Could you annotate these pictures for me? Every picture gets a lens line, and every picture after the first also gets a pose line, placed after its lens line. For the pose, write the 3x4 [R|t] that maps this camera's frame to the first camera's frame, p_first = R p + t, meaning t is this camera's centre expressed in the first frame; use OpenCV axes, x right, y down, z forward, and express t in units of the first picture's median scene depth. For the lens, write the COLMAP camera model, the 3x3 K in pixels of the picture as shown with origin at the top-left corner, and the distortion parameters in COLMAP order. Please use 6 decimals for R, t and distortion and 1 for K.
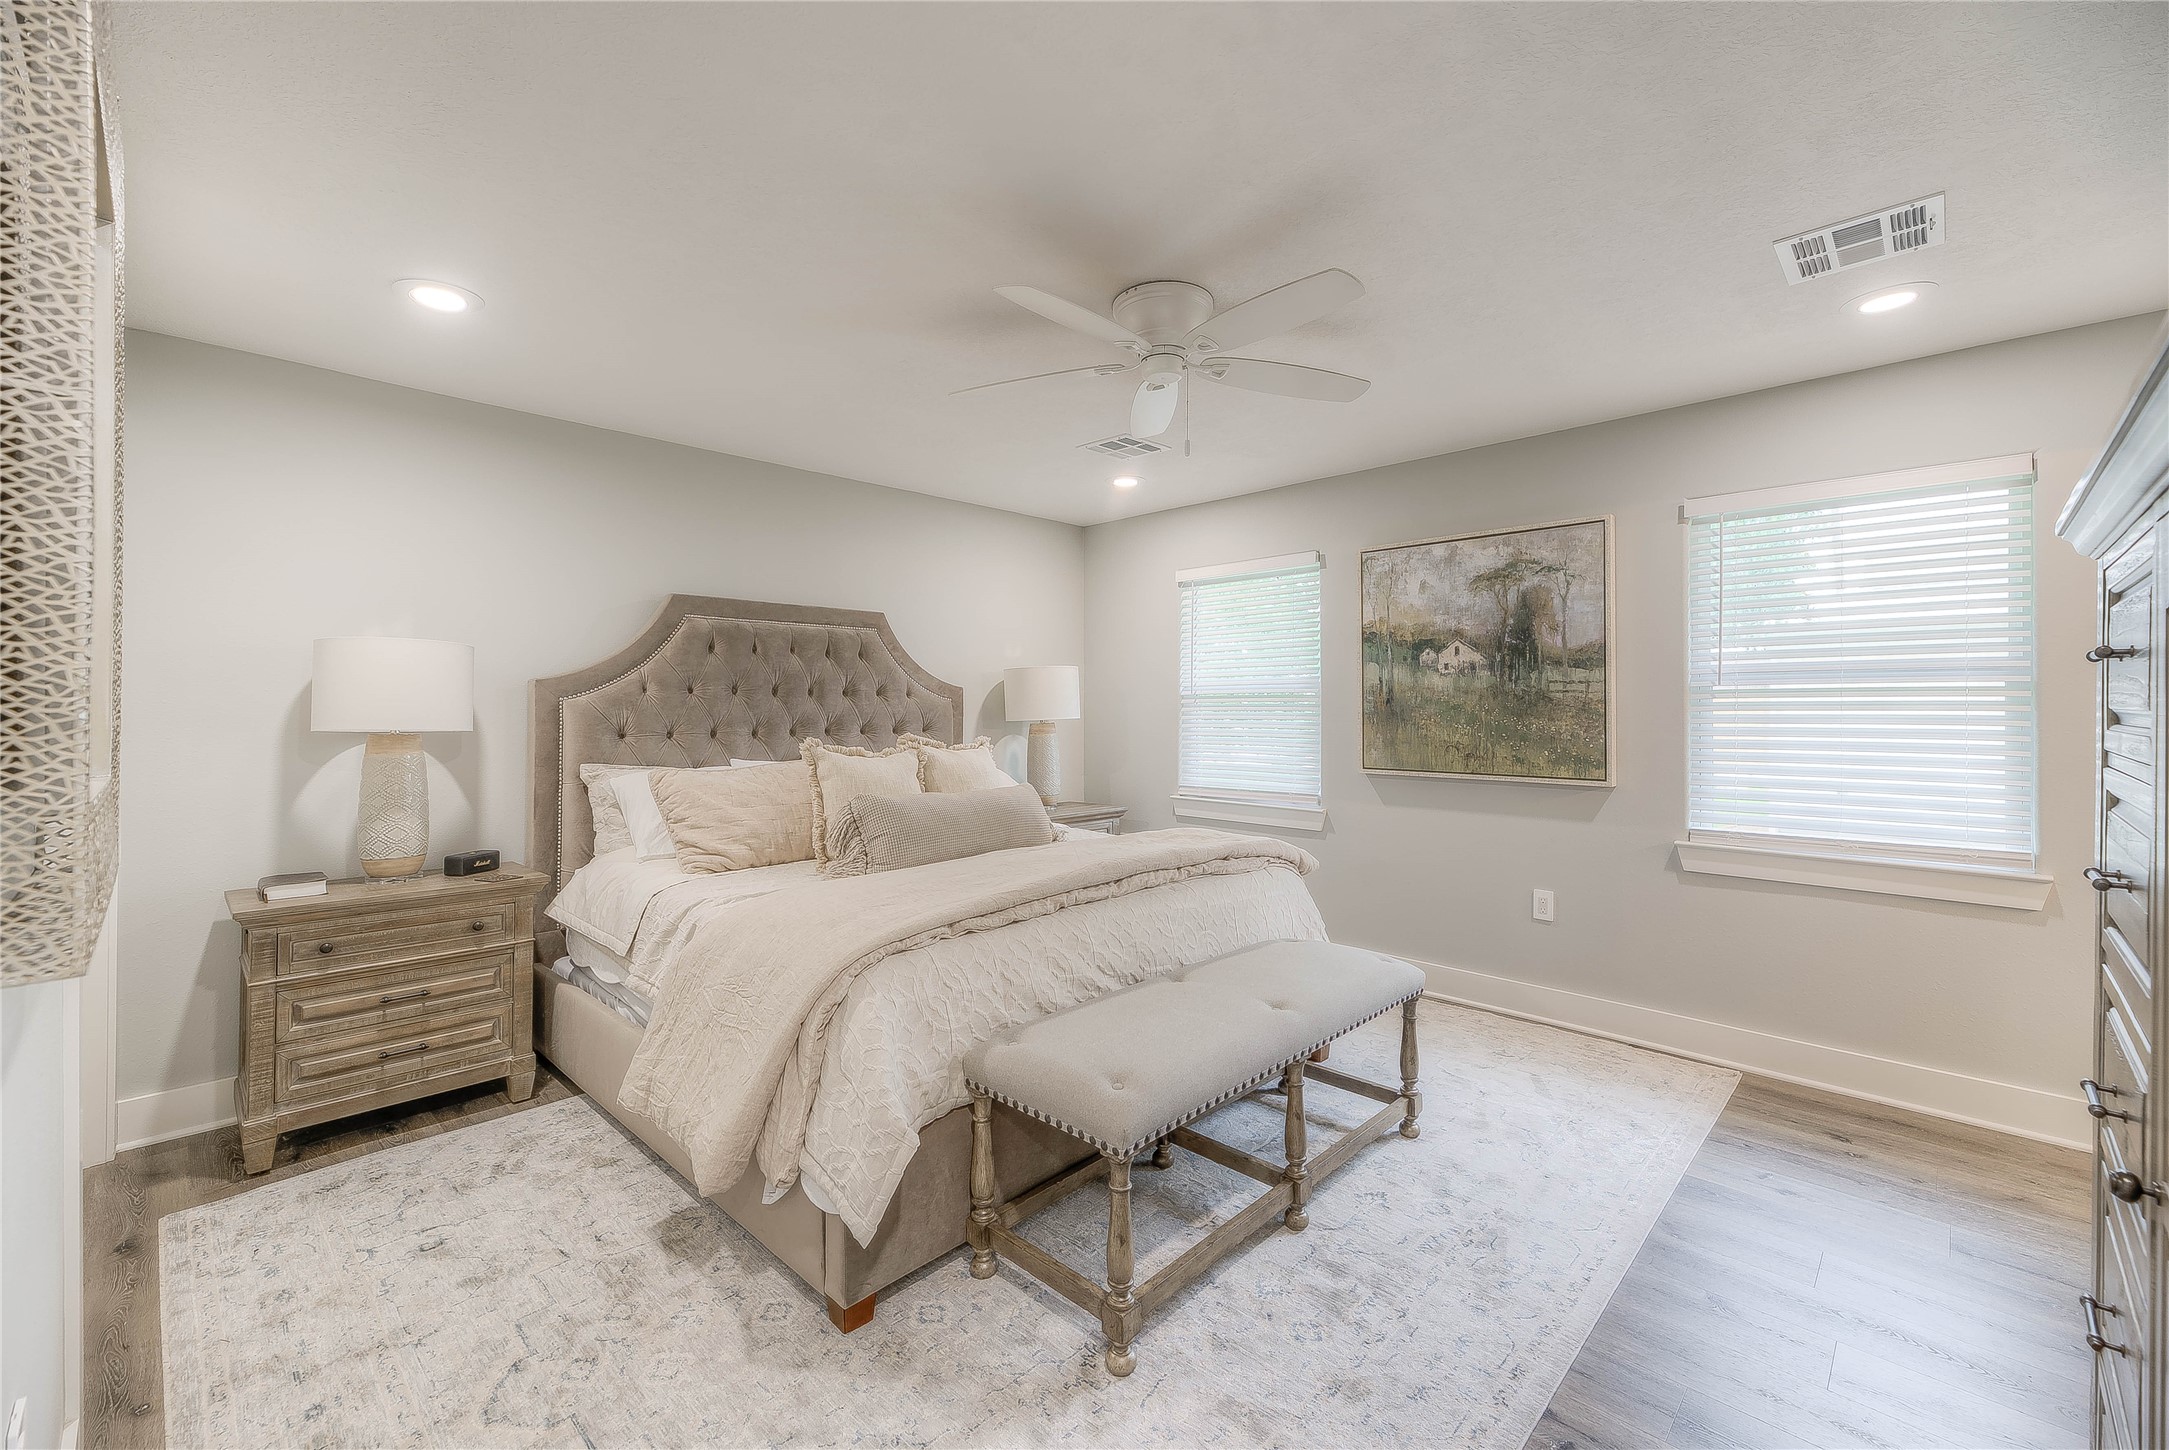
lens RADIAL K [[916.4, 0, 1088.7], [0, 916.4, 699.1], [0, 0, 1]] dist [0.044491, -0.000047]
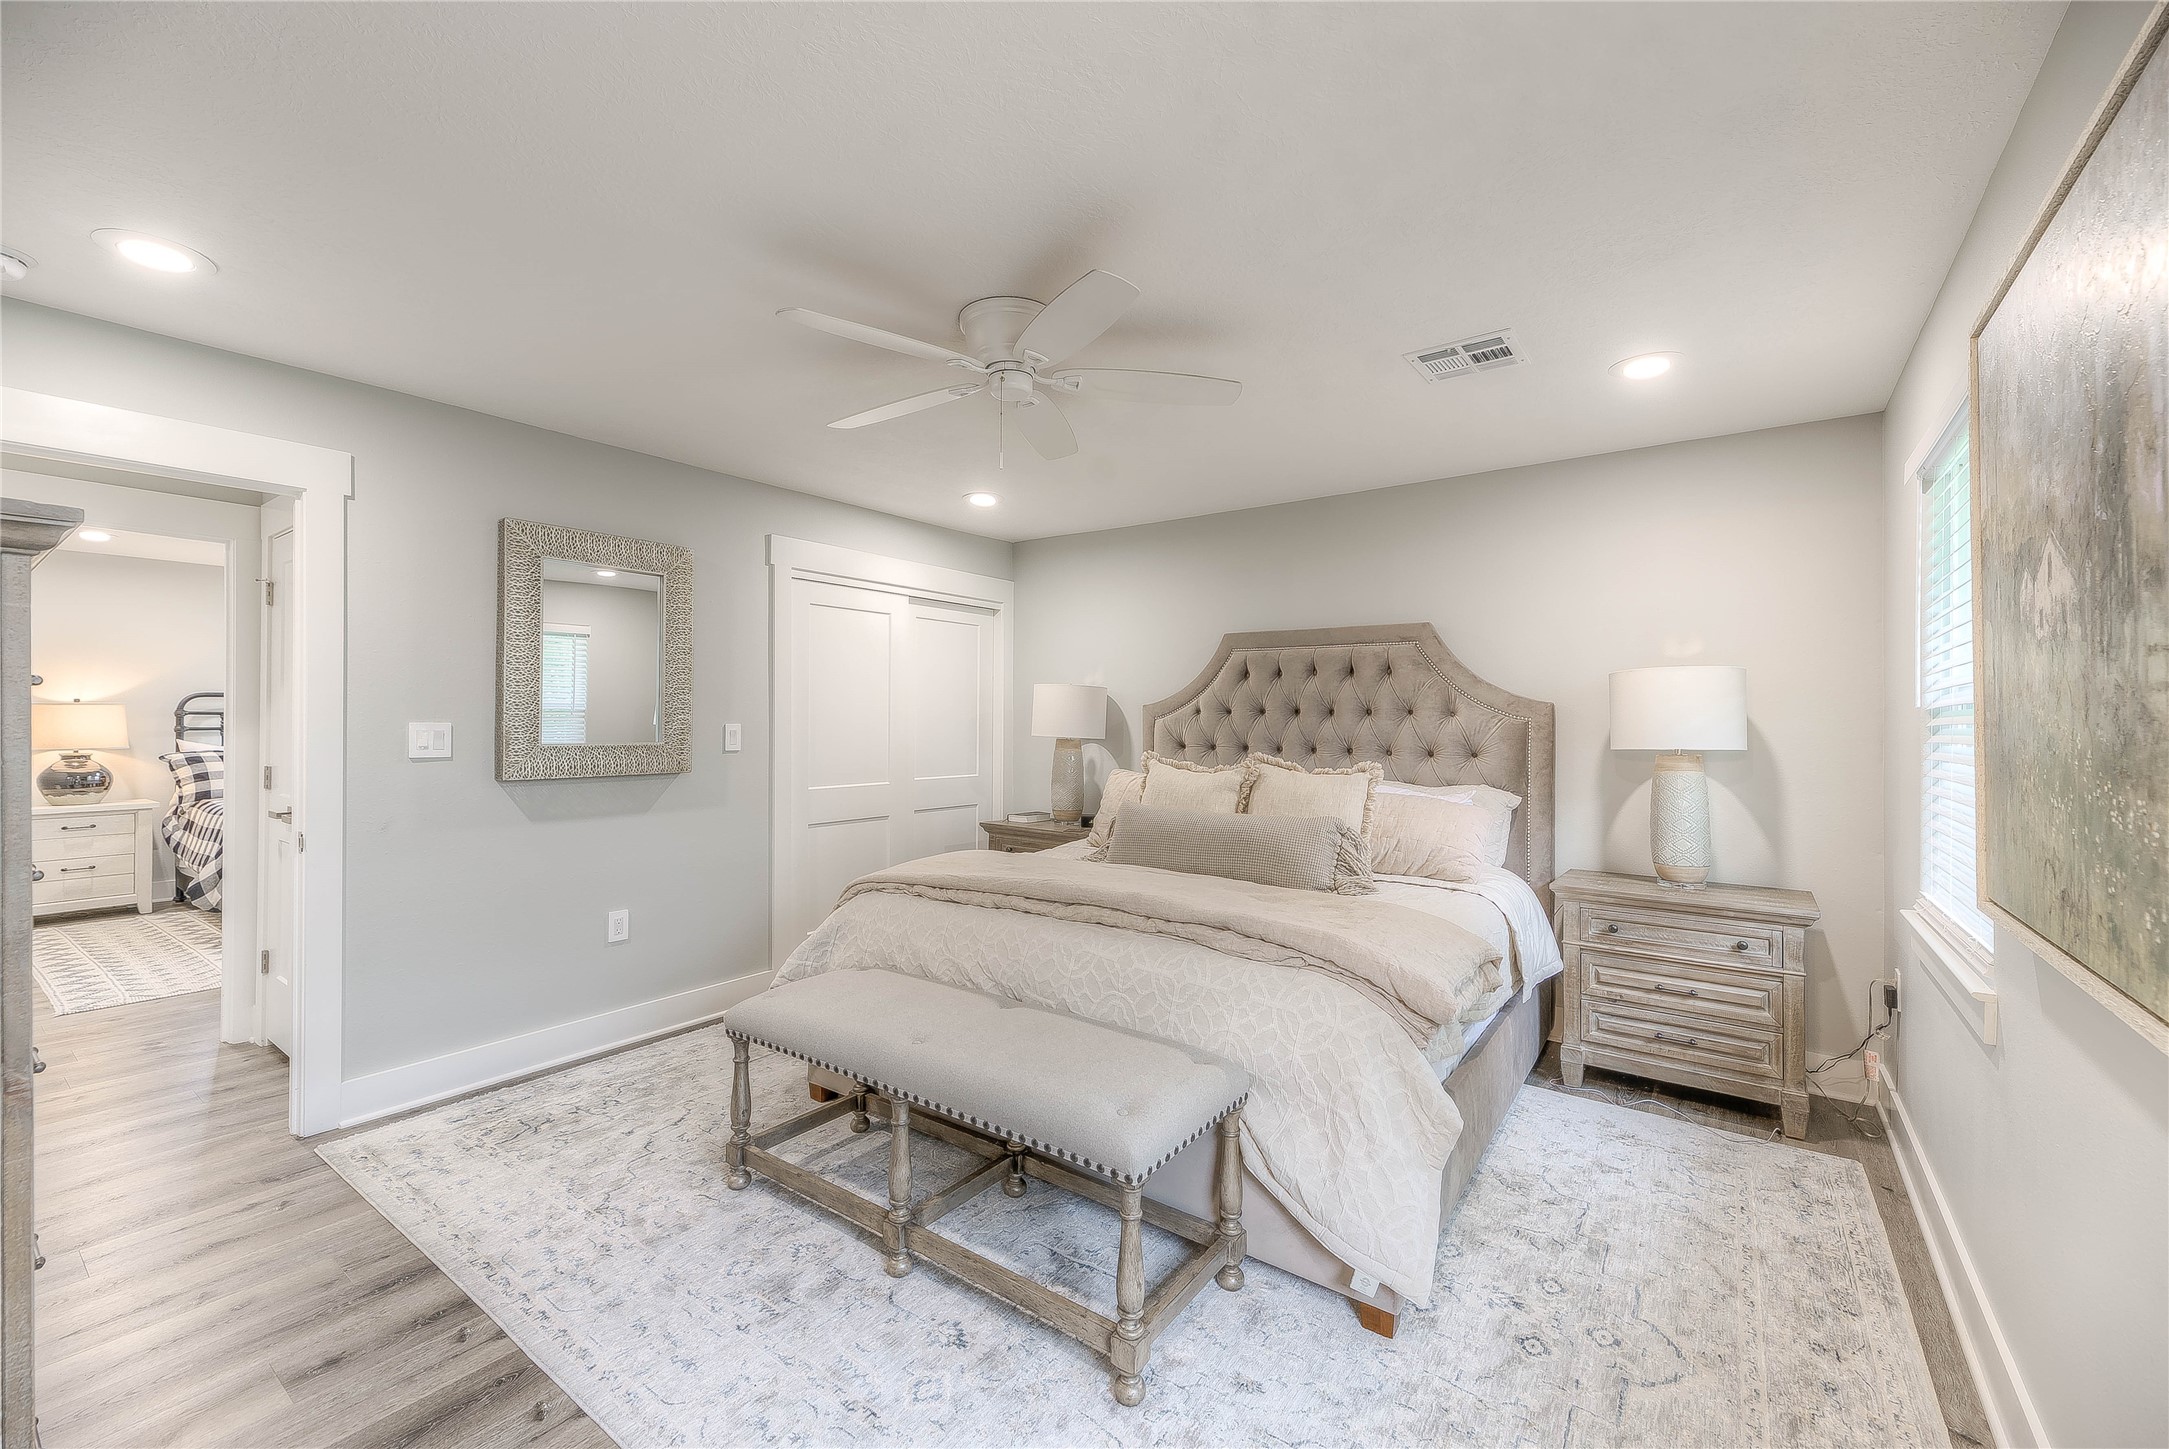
lens RADIAL K [[873.1, 0, 1097.3], [0, 873.1, 745.1], [0, 0, 1]] dist [0.012244, -0.000358]
pose [[0.154127, 0.030129, -0.987592, 0.684948], [-0.003899, 0.999546, 0.029886, 0.002089], [0.988043, -0.000756, 0.154174, 0.646984]]
